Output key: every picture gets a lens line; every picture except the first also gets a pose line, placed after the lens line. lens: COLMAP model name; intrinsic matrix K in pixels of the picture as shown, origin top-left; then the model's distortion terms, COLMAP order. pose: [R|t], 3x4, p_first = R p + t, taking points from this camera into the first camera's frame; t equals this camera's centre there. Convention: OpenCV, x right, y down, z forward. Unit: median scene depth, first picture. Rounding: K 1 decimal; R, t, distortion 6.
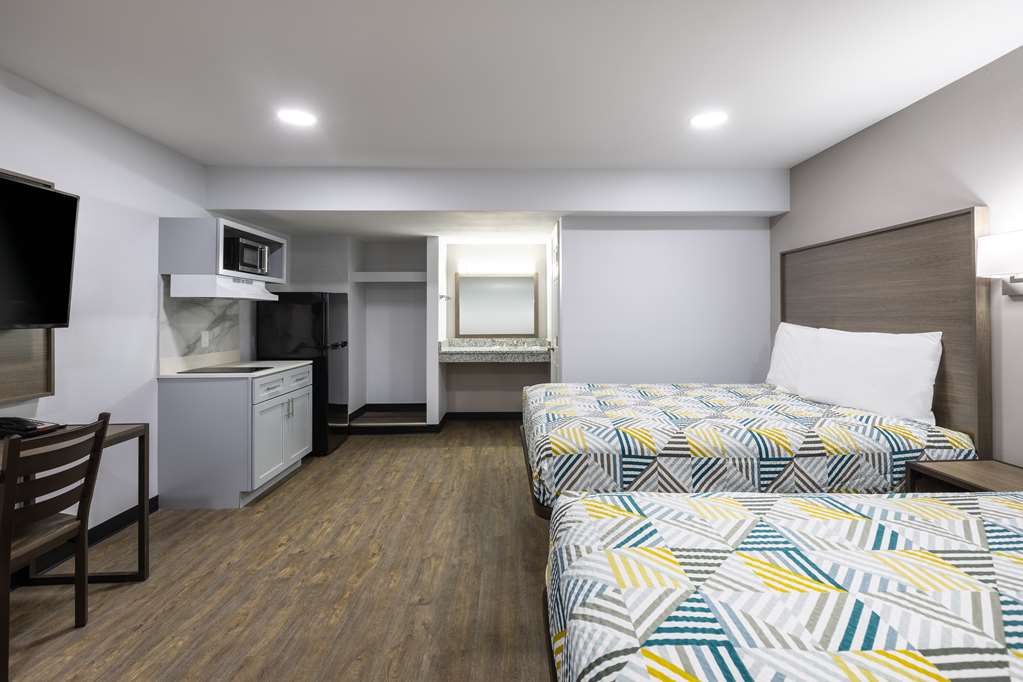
lens RADIAL K [[475.7, 0, 514.5], [0, 475.7, 303.3], [0, 0, 1]] dist [0.002018, -0.000083]
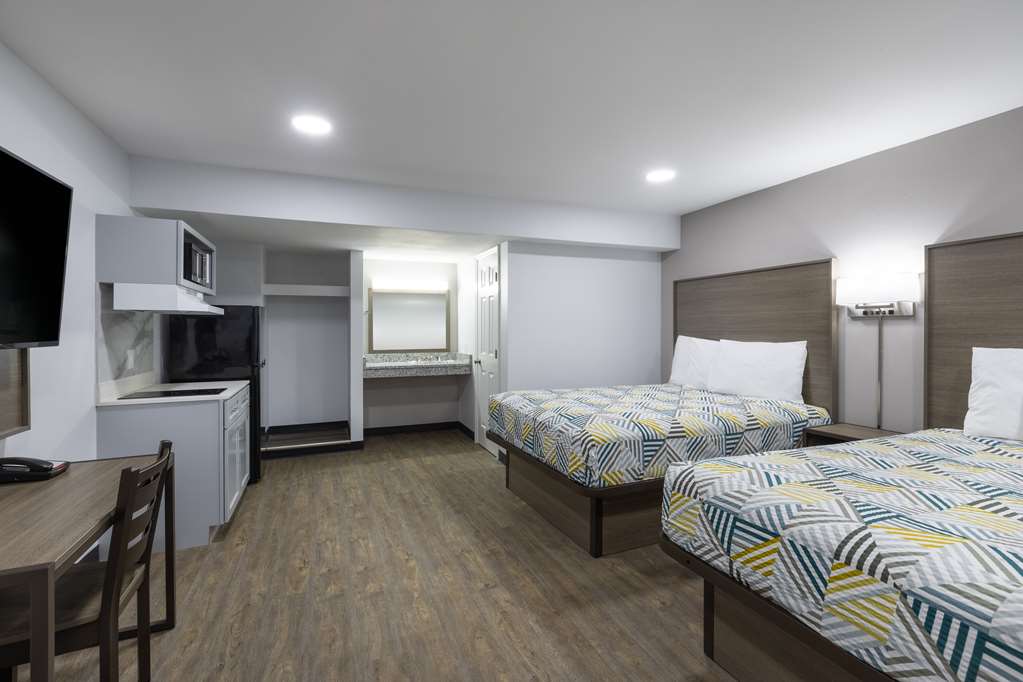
lens RADIAL K [[466.3, 0, 509.3], [0, 466.3, 323.8], [0, 0, 1]] dist [0.000628, 0.000150]
pose [[0.936723, 0.002781, 0.350060, -0.353885], [-0.006490, 0.999935, 0.009425, -0.000659], [-0.350011, -0.011101, 0.936680, -0.024067]]
